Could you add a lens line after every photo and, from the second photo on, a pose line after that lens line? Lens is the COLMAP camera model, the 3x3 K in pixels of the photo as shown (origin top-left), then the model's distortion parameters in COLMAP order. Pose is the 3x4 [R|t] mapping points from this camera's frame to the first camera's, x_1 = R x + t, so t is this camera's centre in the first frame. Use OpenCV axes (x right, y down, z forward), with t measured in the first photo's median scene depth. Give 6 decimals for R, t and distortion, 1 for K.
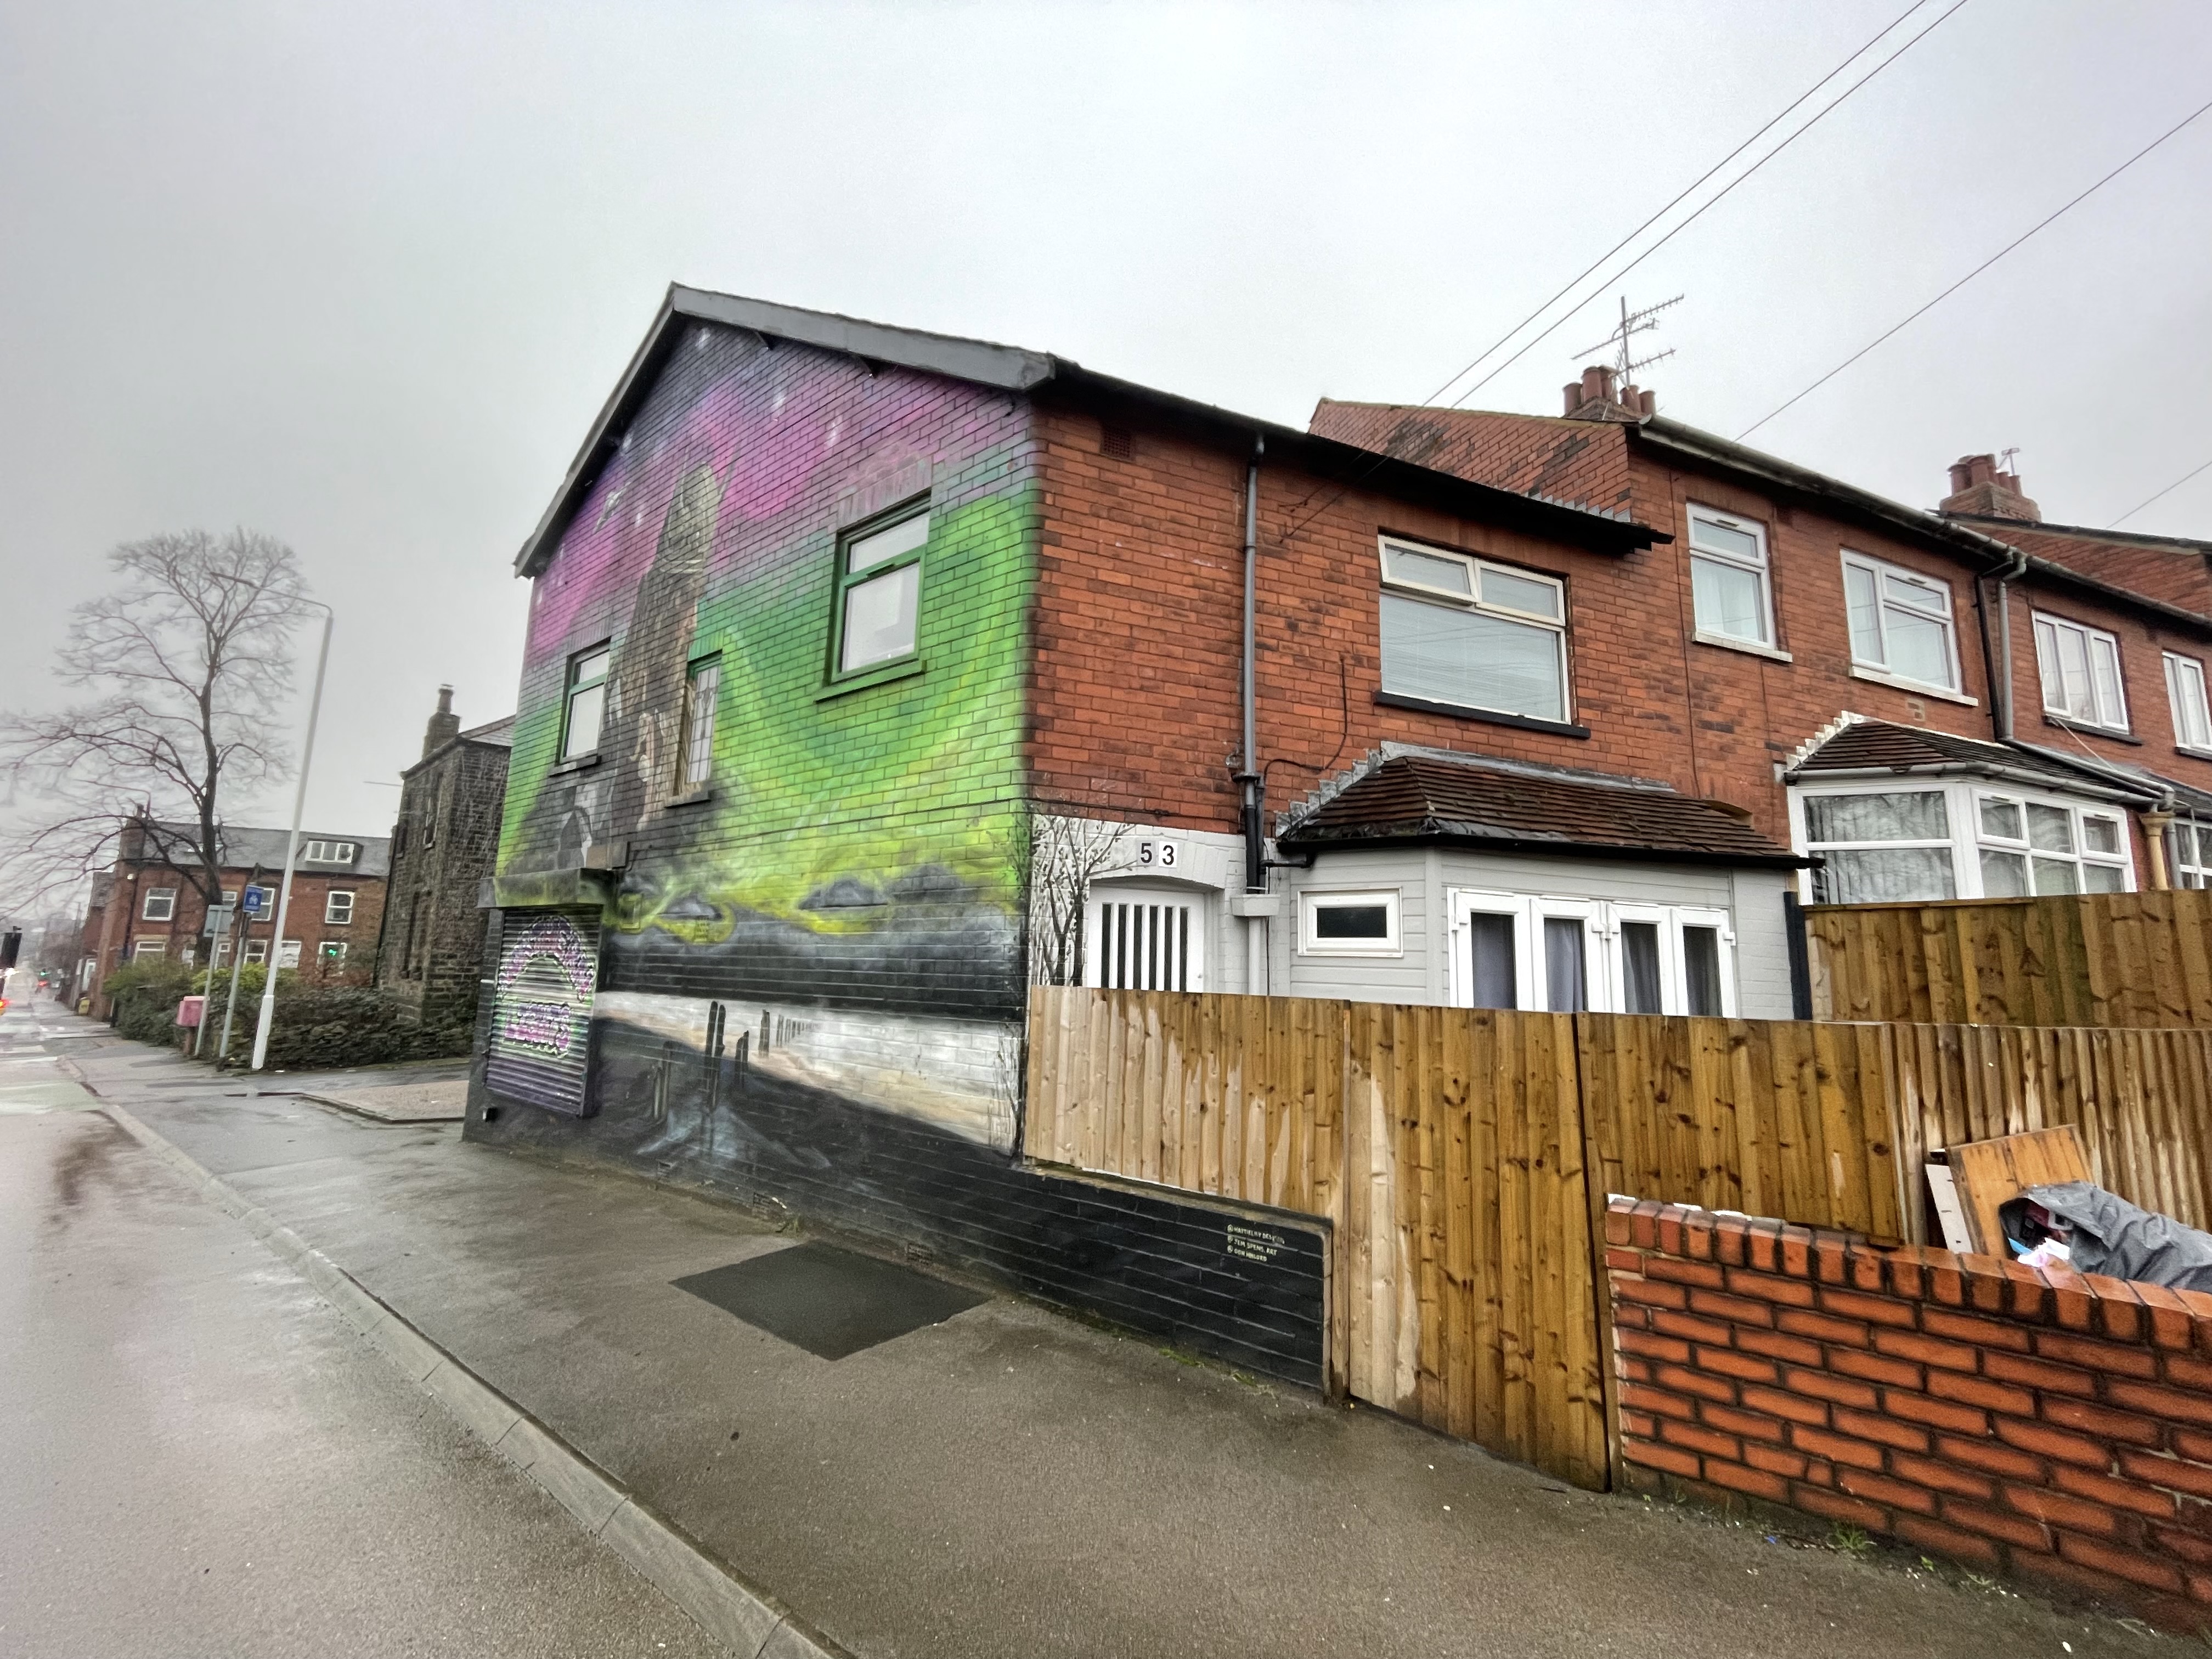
lens RADIAL K [[909.6, 0, 1106.0], [0, 909.6, 829.5], [0, 0, 1]] dist [-0.003494, -0.000035]
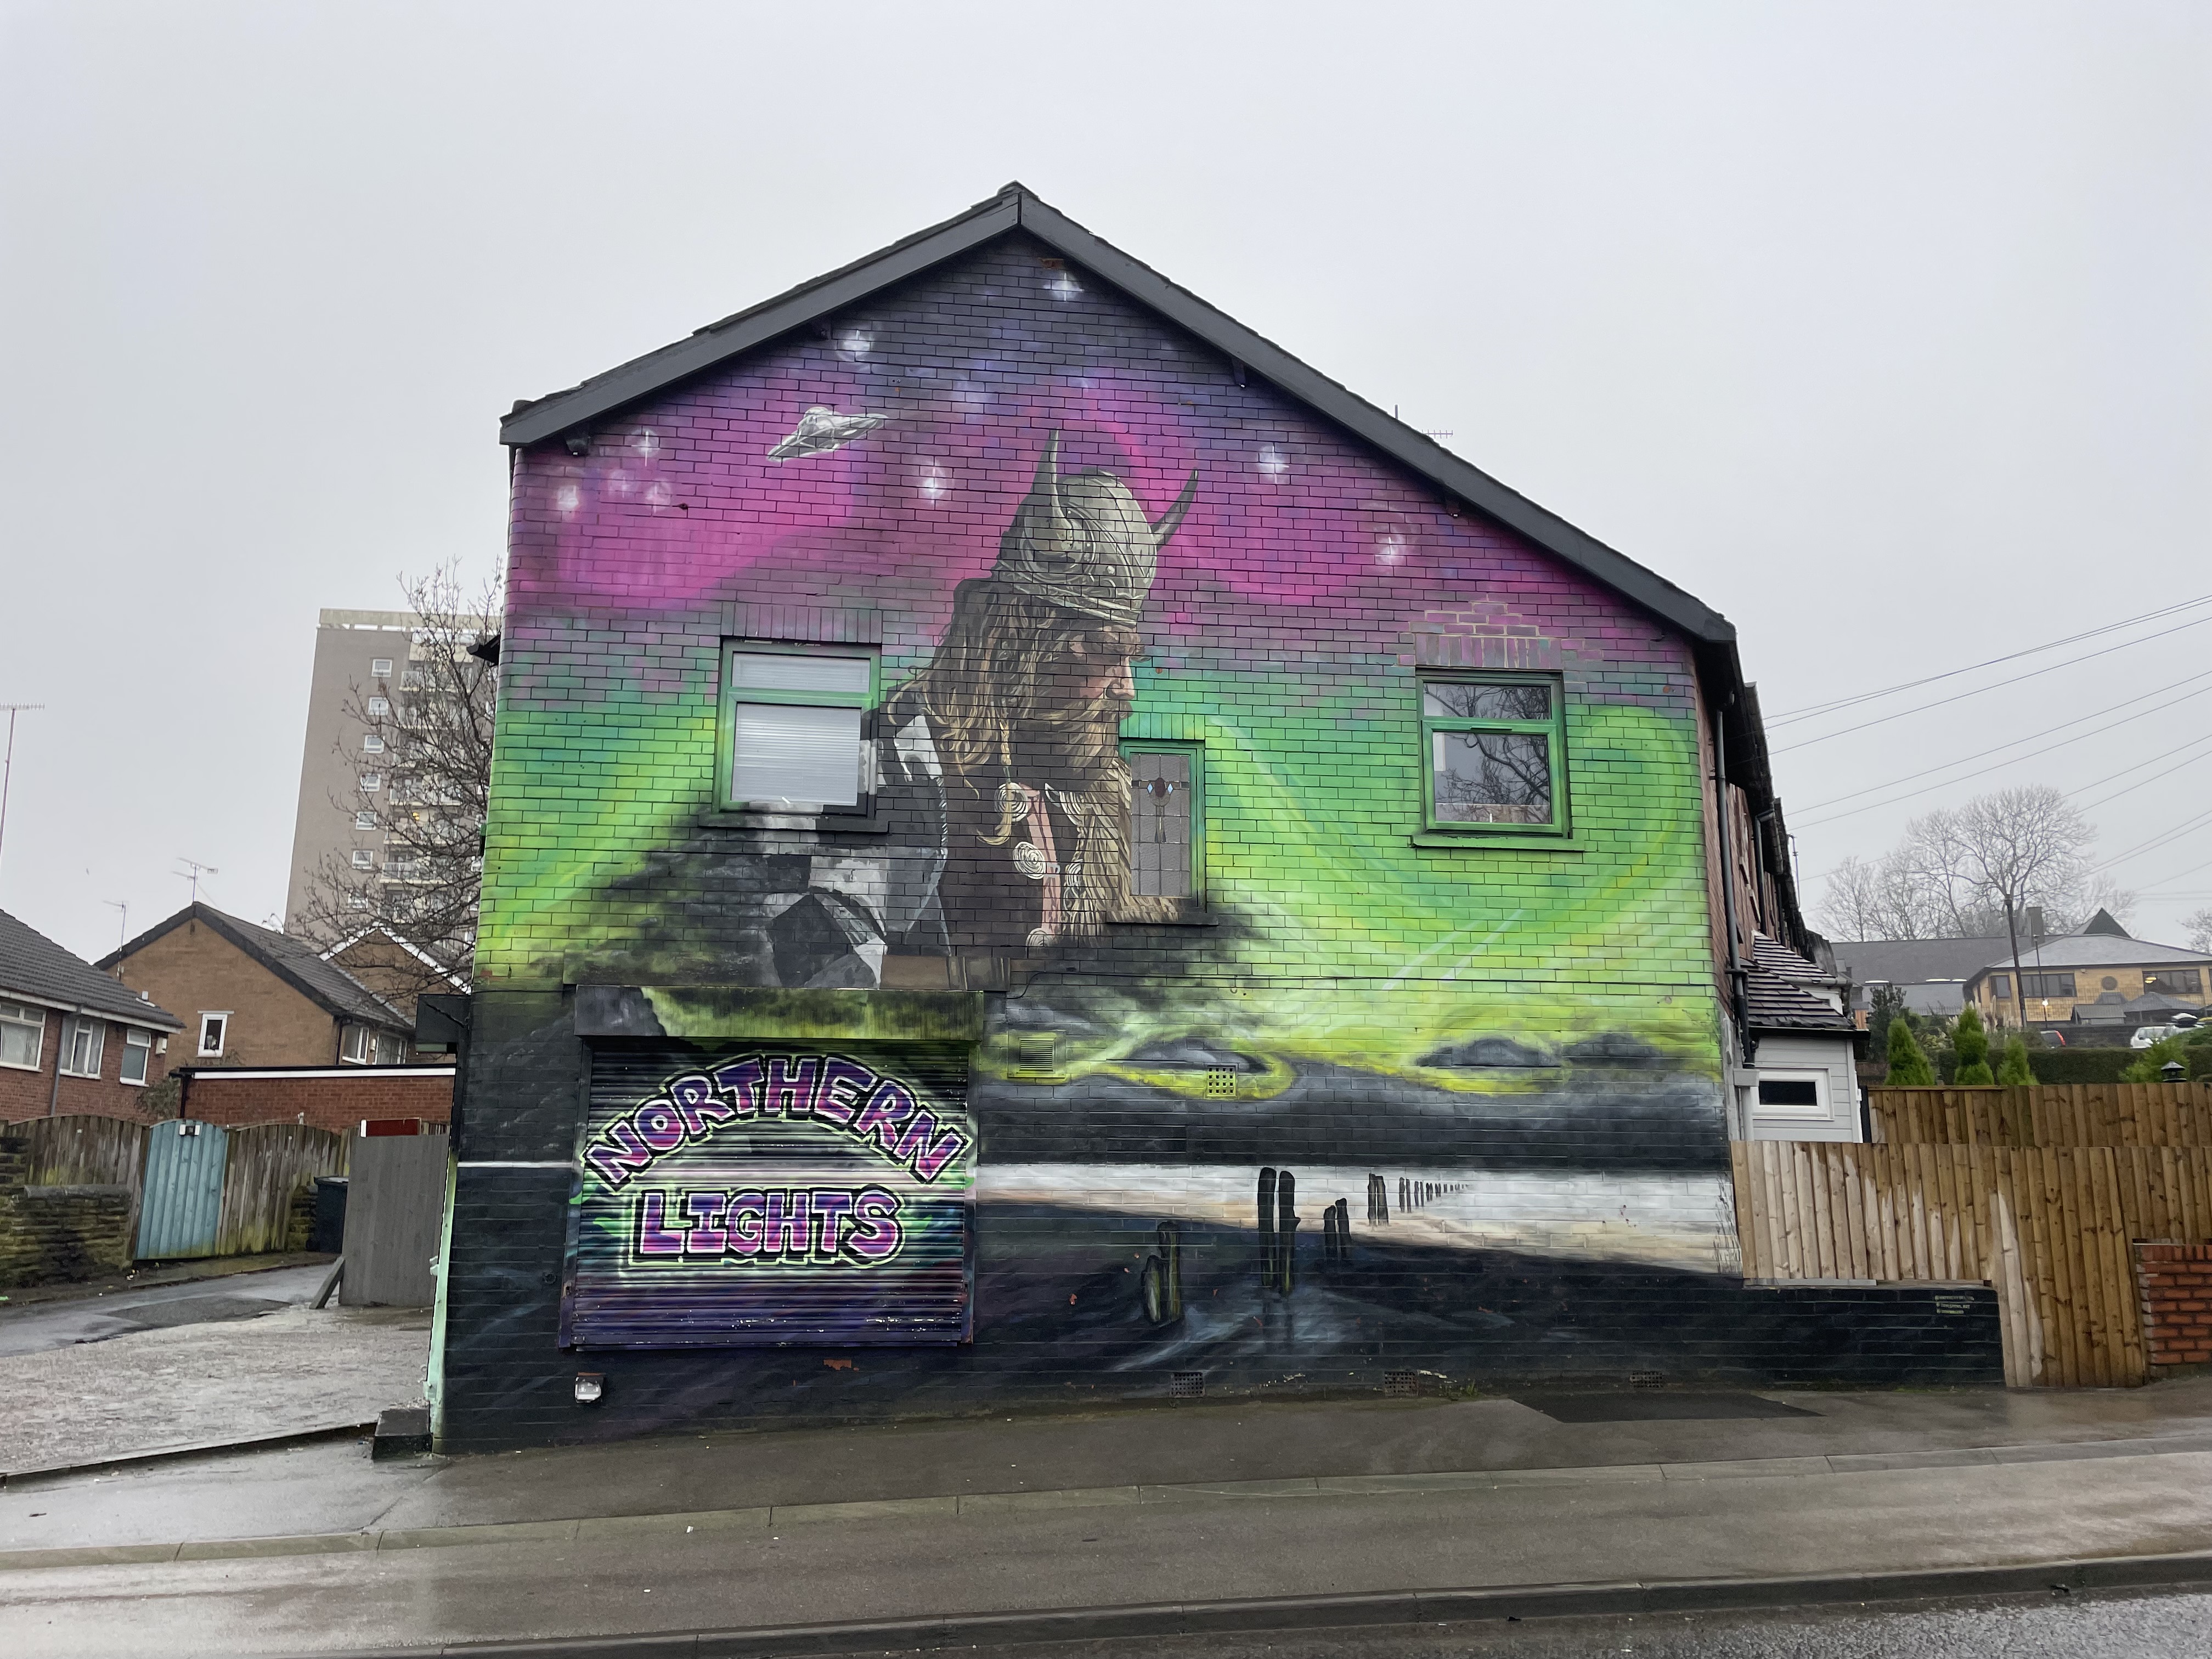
lens RADIAL K [[1668.8, 0, 1106.0], [0, 1668.8, 829.5], [0, 0, 1]] dist [0.090684, -0.122656]
pose [[0.702943, 0.125736, 0.700044, -2.107408], [-0.095661, 0.992021, -0.082121, 0.020466], [-0.704784, -0.009241, 0.709362, -0.017146]]
